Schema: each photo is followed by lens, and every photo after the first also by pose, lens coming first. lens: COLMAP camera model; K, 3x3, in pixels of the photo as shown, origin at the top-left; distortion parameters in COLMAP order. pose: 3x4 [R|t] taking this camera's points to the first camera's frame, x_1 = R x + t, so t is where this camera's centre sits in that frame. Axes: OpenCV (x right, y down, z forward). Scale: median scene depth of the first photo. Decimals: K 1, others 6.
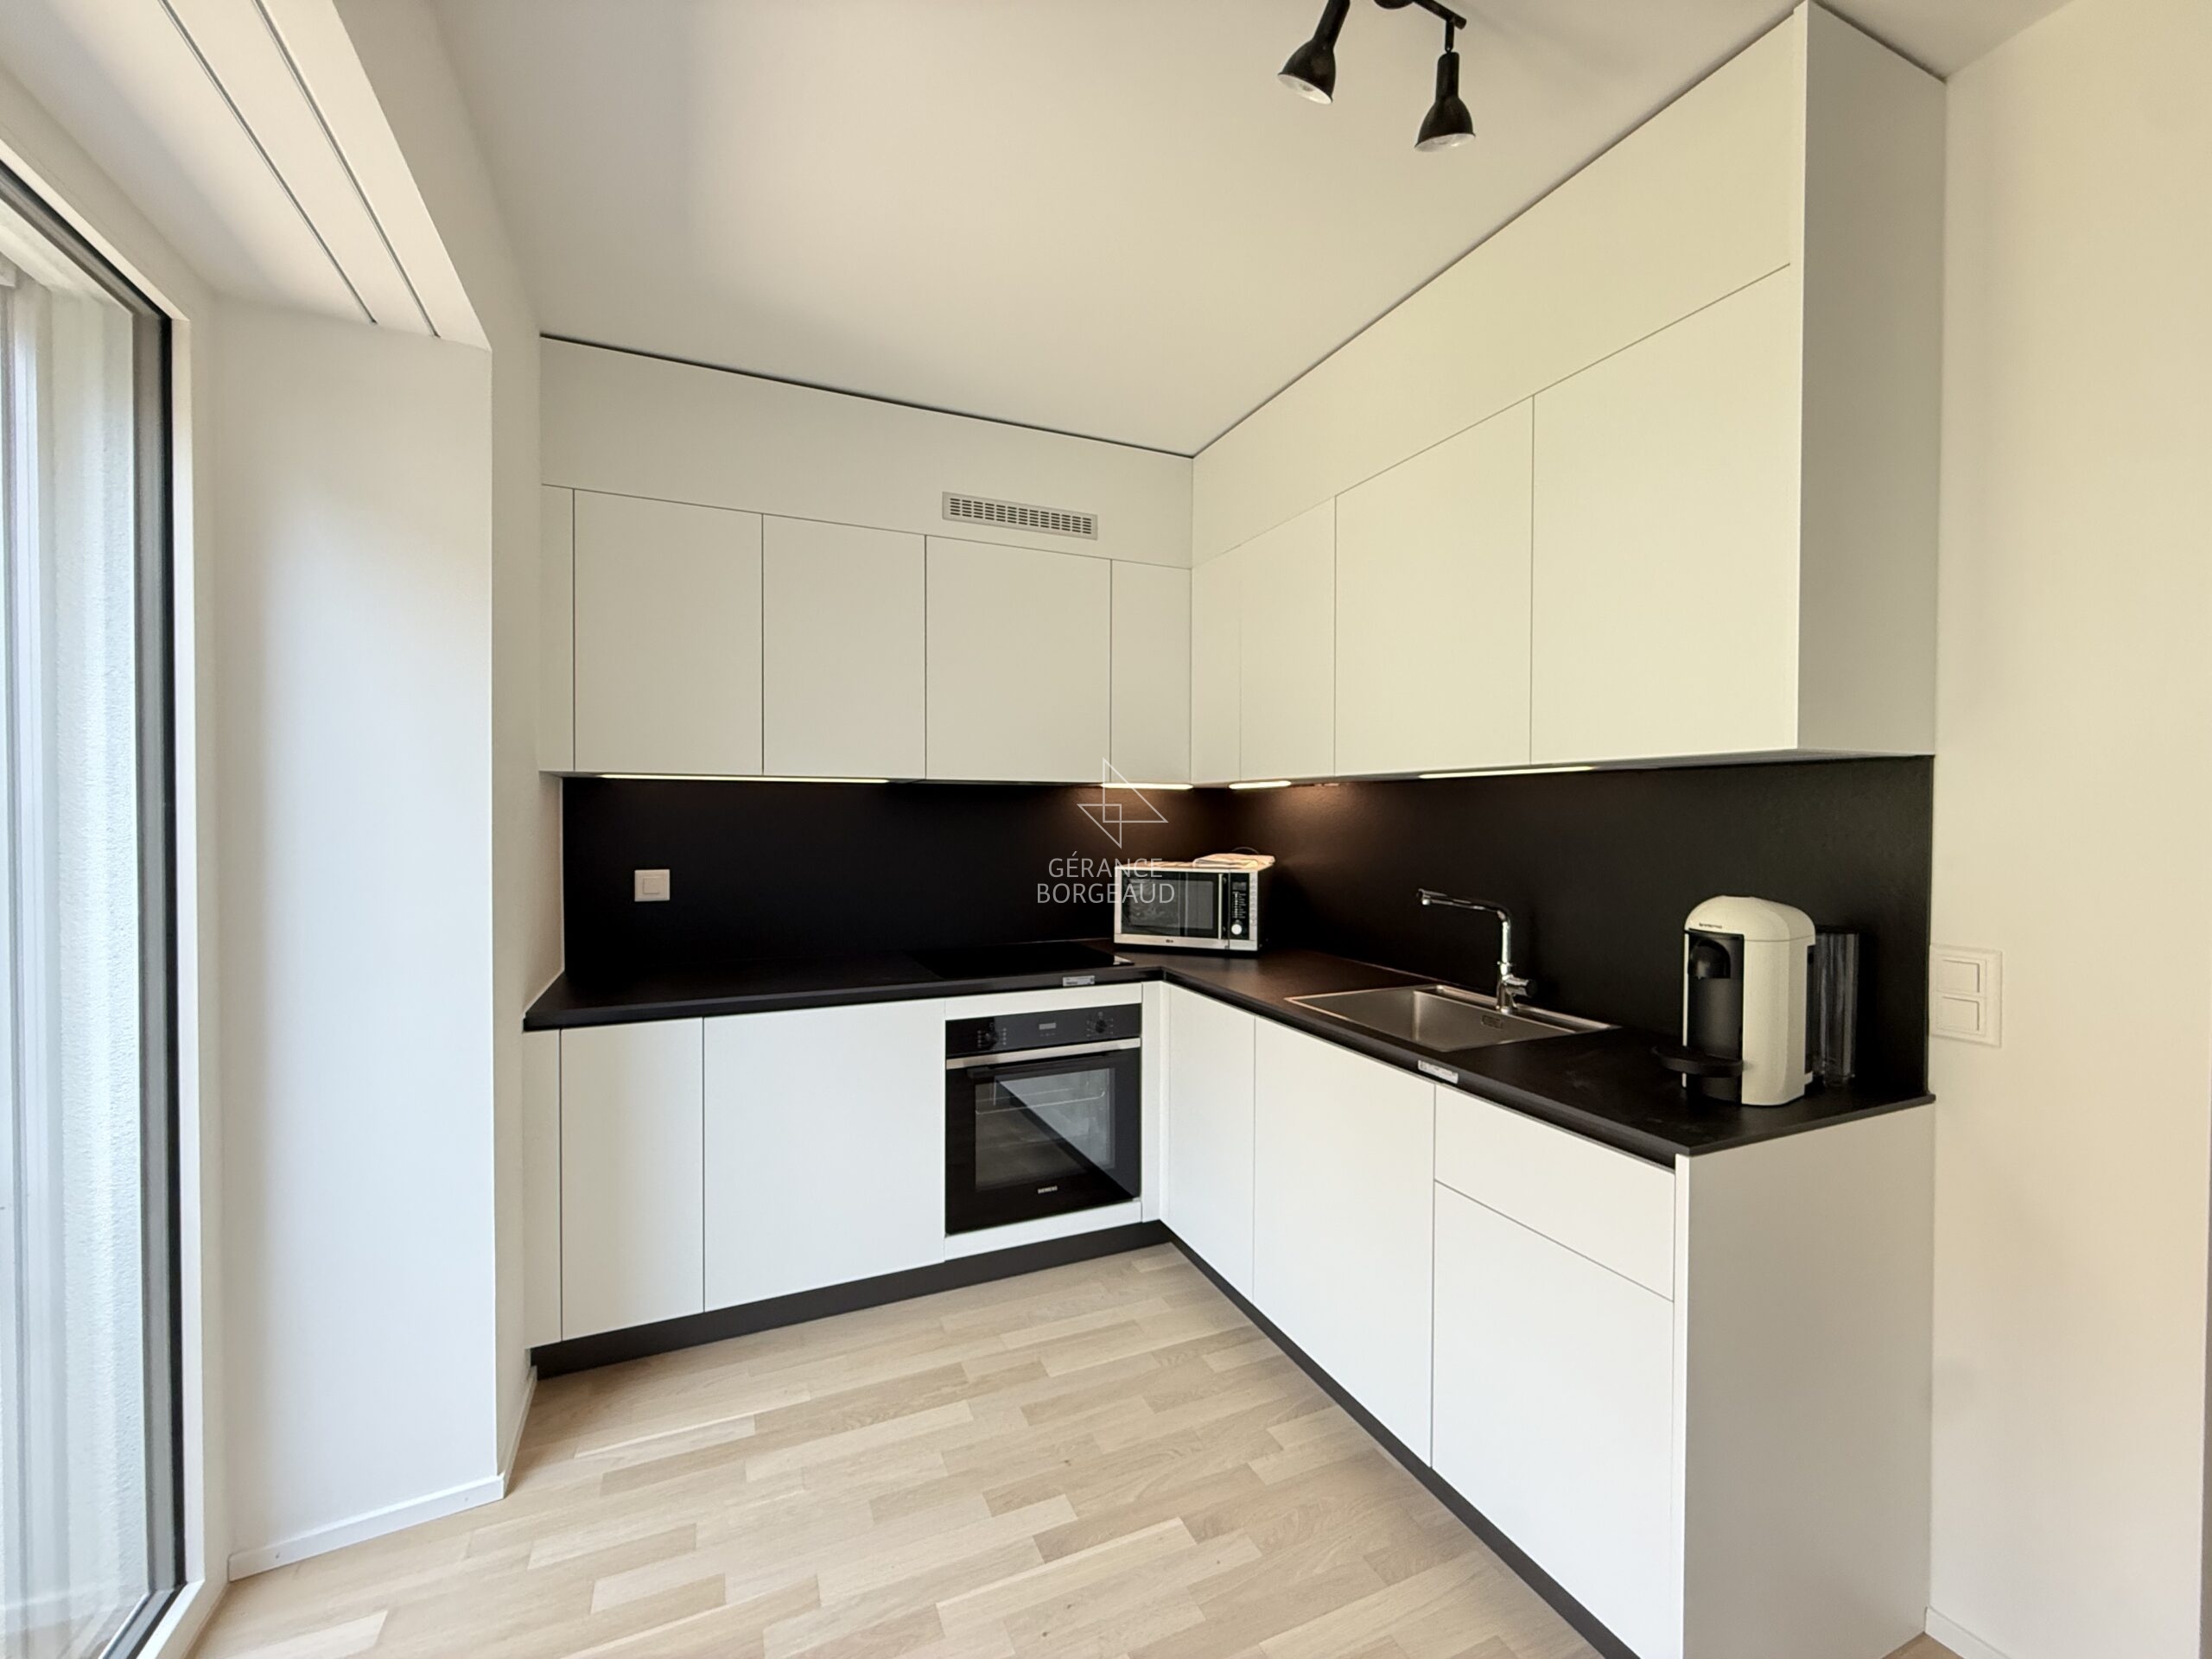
lens RADIAL K [[885.7, 0, 1099.6], [0, 885.7, 826.8], [0, 0, 1]] dist [0.000788, -0.000446]
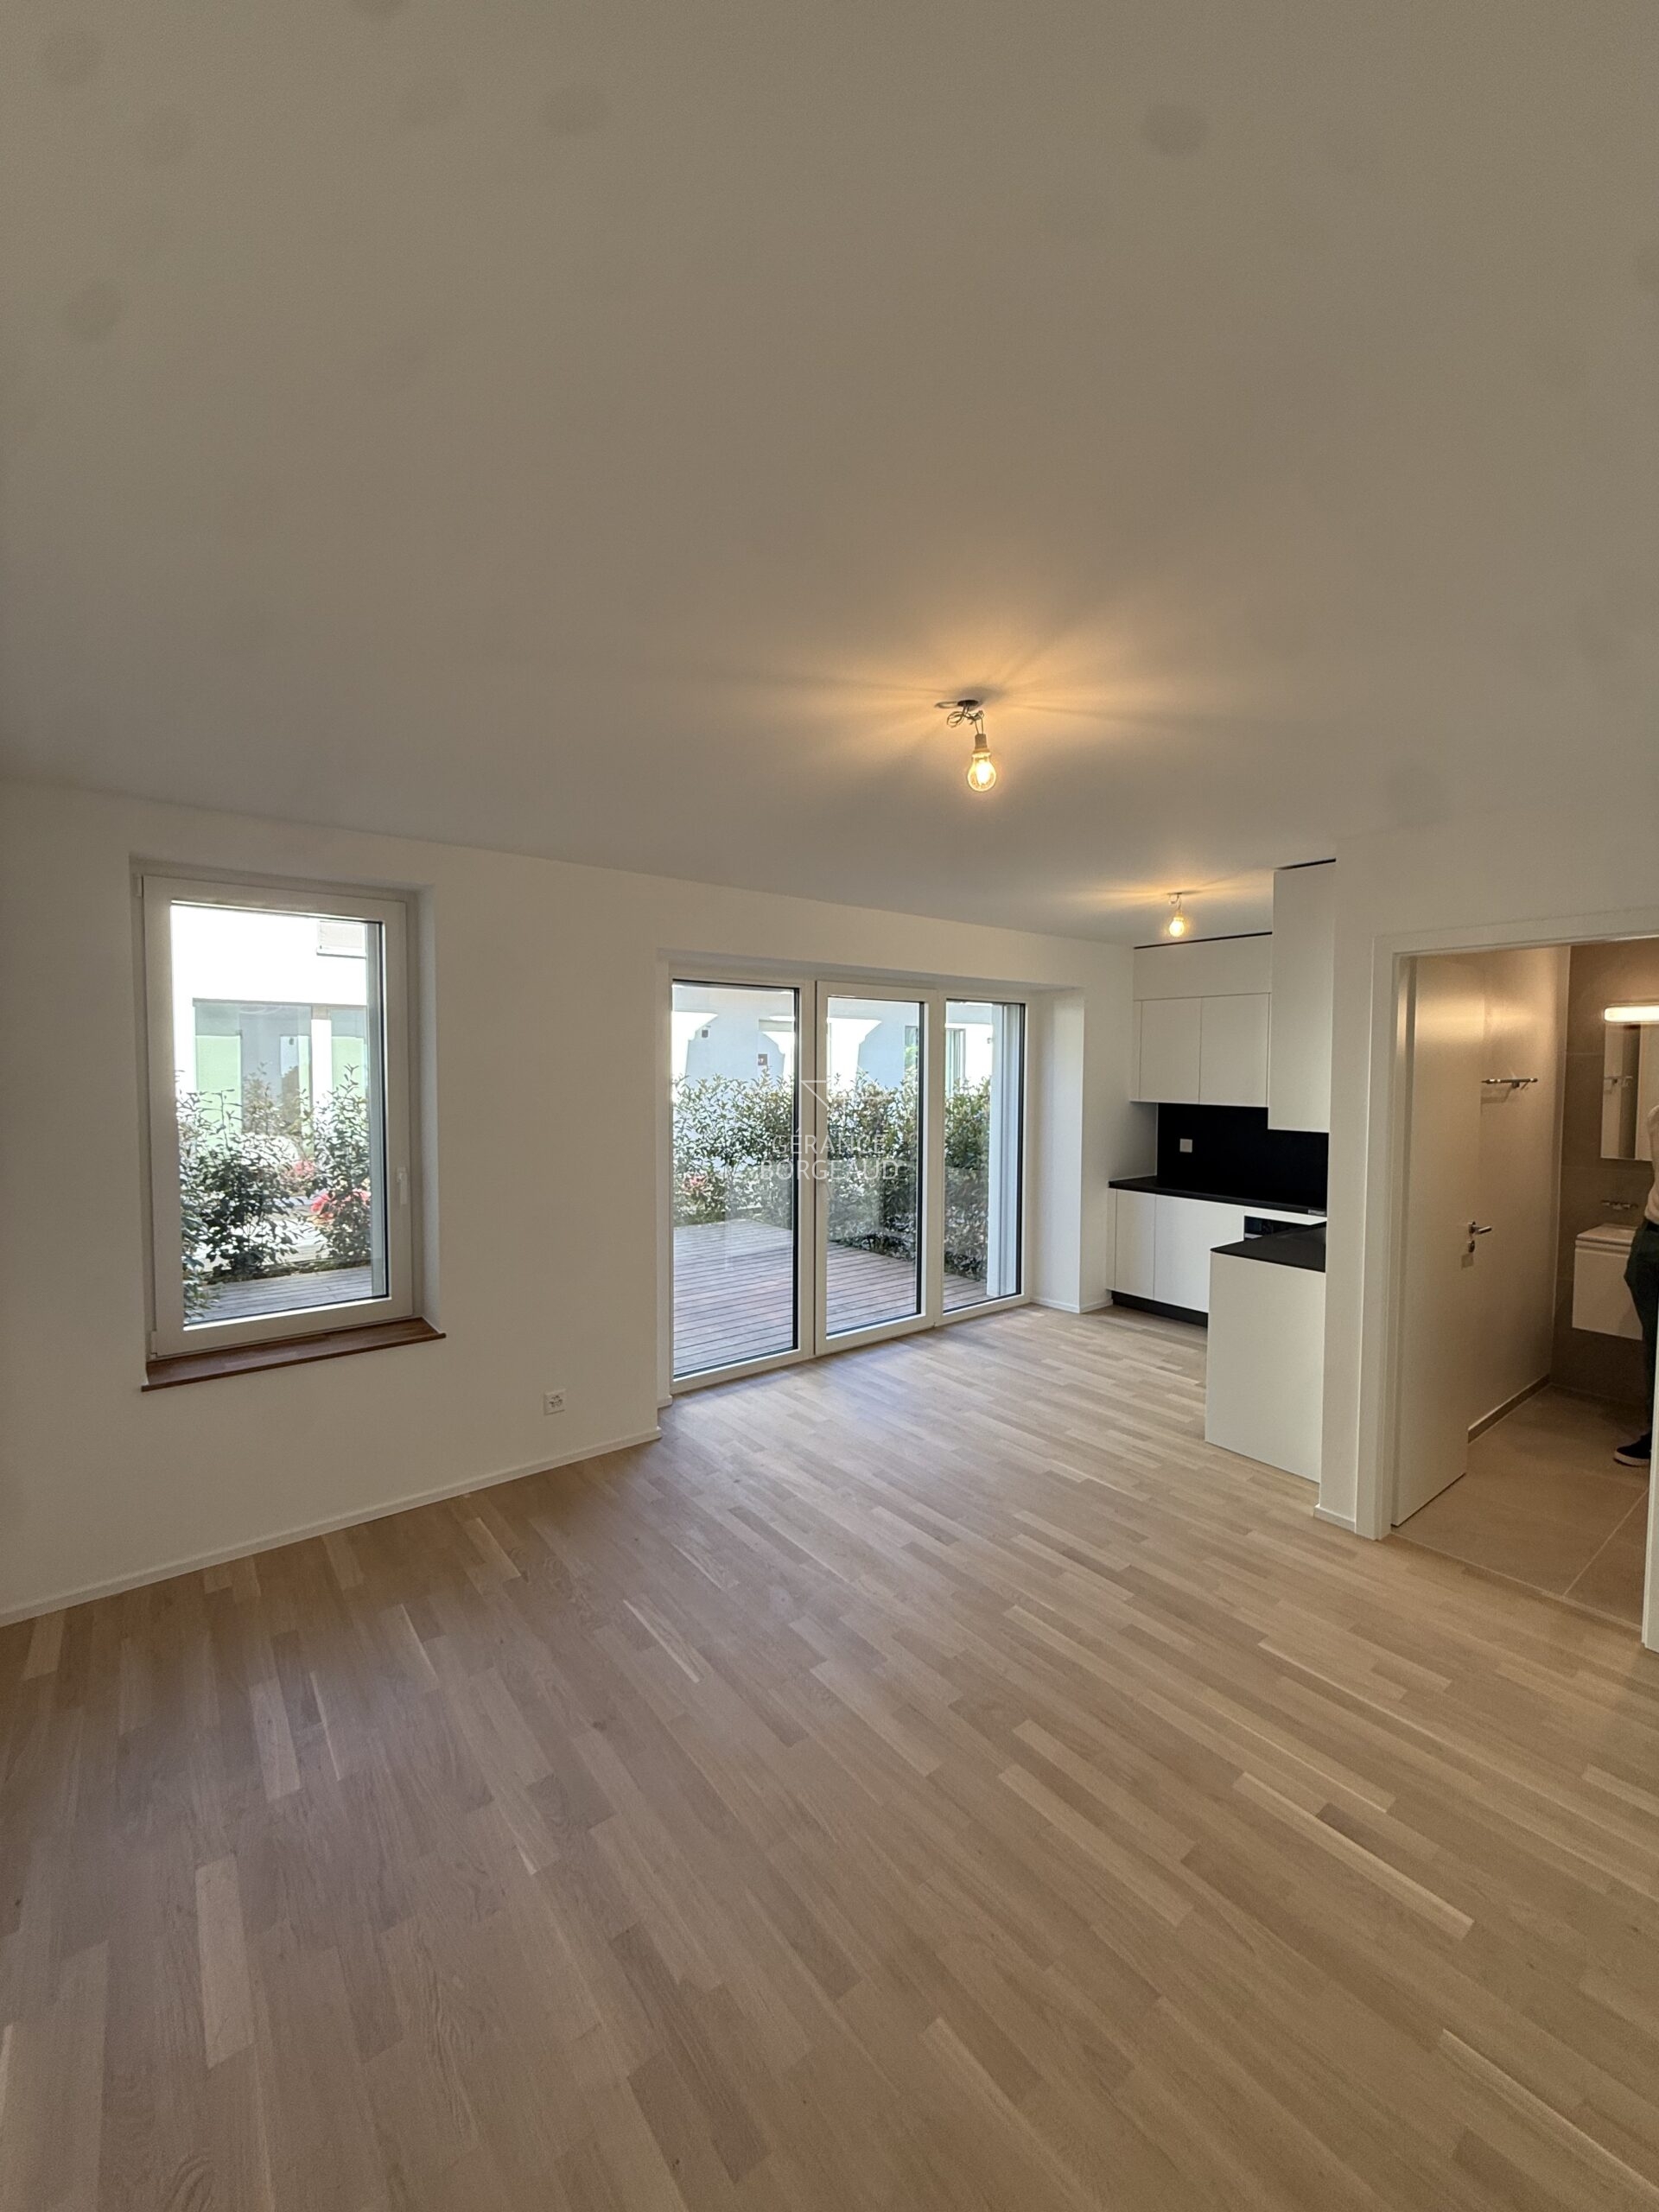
lens RADIAL K [[879.6, 0, 832.9], [0, 879.6, 1104.3], [0, 0, 1]] dist [-0.000733, -0.000233]
pose [[0.251057, 0.043774, -0.966982, 1.944315], [-0.017725, 0.999017, 0.040622, -0.157674], [0.967810, 0.006941, 0.251586, -0.667280]]
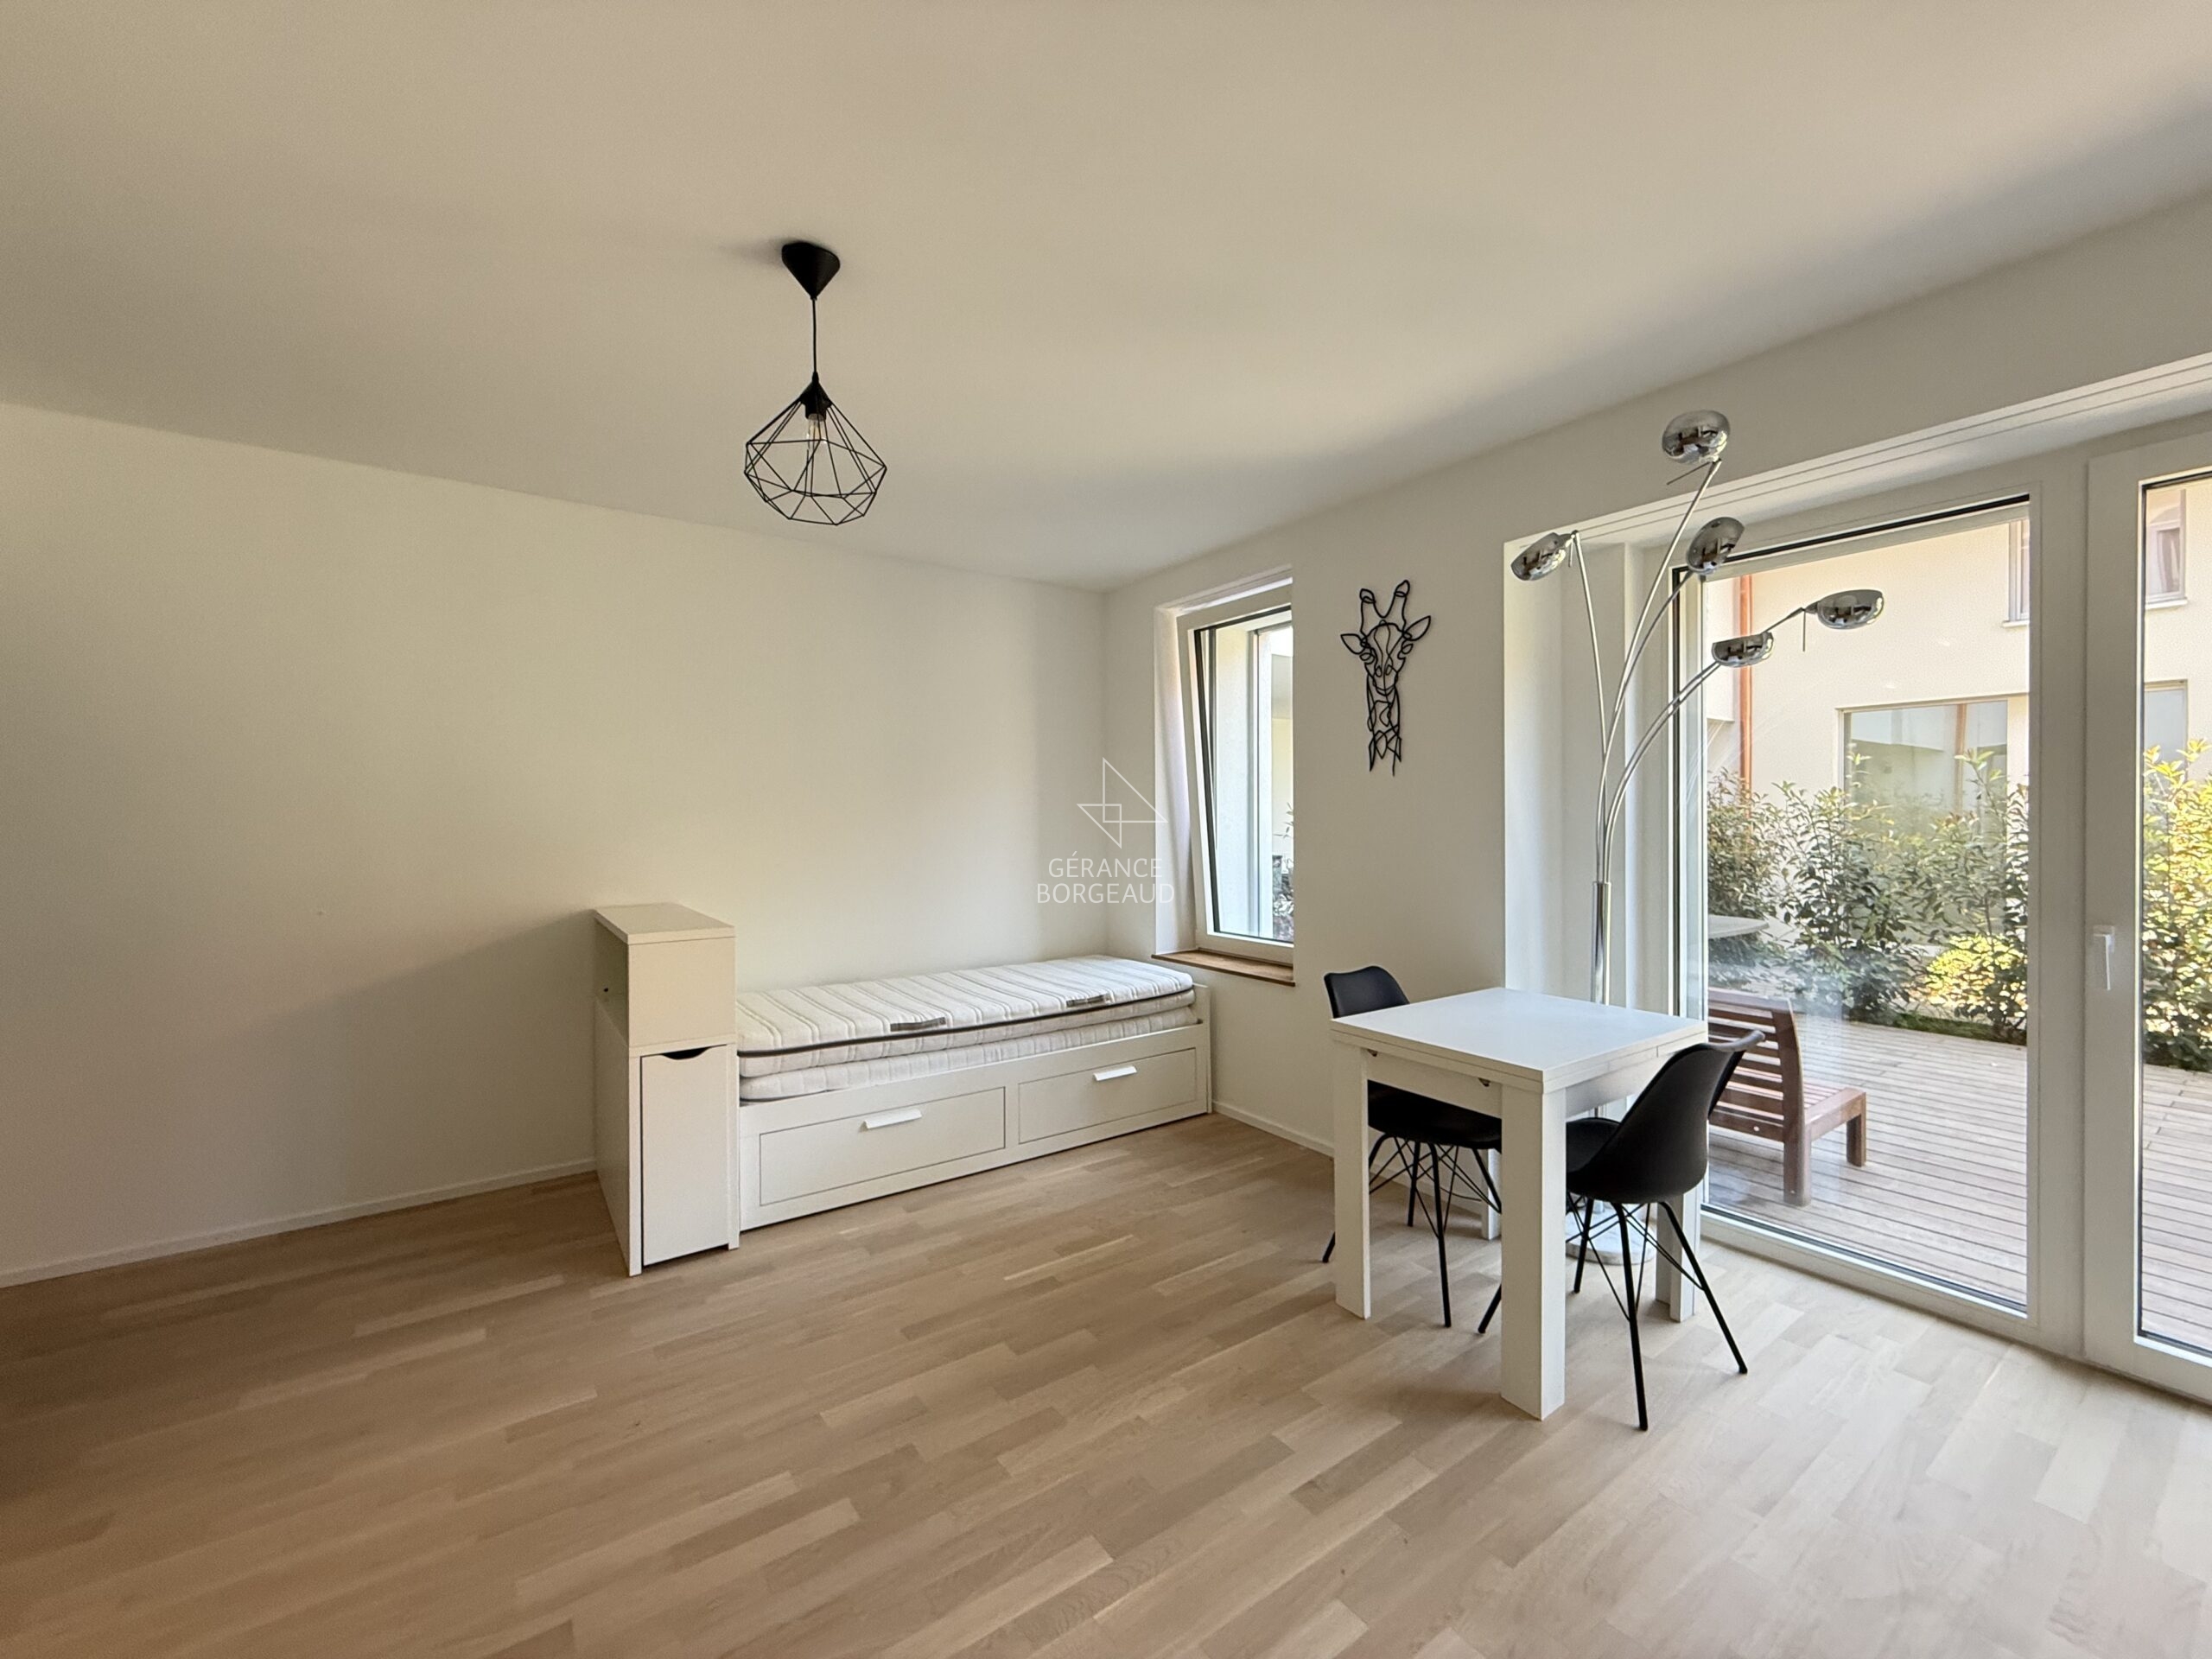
lens RADIAL K [[885.7, 0, 1099.6], [0, 885.7, 826.8], [0, 0, 1]] dist [0.000788, -0.000446]
pose [[-0.980291, 0.006287, -0.197457, 0.947674], [0.001865, 0.999743, 0.022573, -0.004129], [0.197548, 0.021760, -0.980052, 0.632981]]
